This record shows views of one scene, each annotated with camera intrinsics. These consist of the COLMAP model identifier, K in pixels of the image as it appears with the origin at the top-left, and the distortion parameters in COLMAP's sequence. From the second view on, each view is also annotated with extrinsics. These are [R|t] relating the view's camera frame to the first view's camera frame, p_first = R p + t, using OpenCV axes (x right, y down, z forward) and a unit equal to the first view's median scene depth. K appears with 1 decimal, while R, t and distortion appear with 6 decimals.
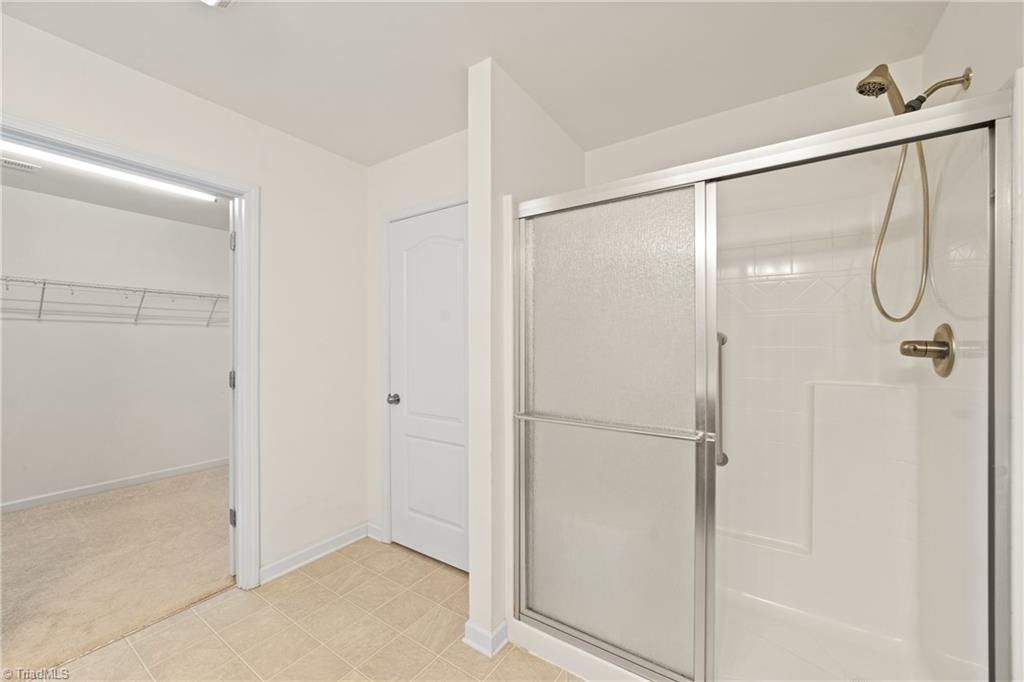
lens RADIAL K [[396.1, 0, 513.5], [0, 396.1, 338.6], [0, 0, 1]] dist [-0.004395, -0.000322]
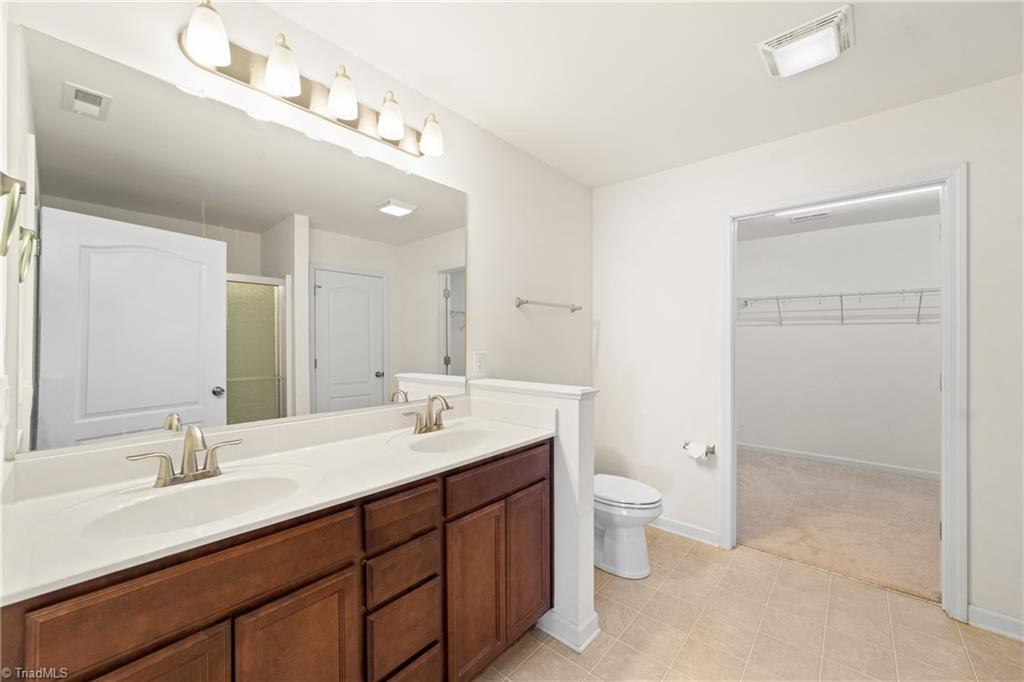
lens RADIAL K [[396.1, 0, 515.5], [0, 396.1, 340.1], [0, 0, 1]] dist [-0.004395, -0.000322]
pose [[-0.143892, -0.002047, -0.989591, 0.326951], [-0.002266, 0.999996, -0.001739, 0.015098], [0.989591, 0.001992, -0.143896, 0.147807]]
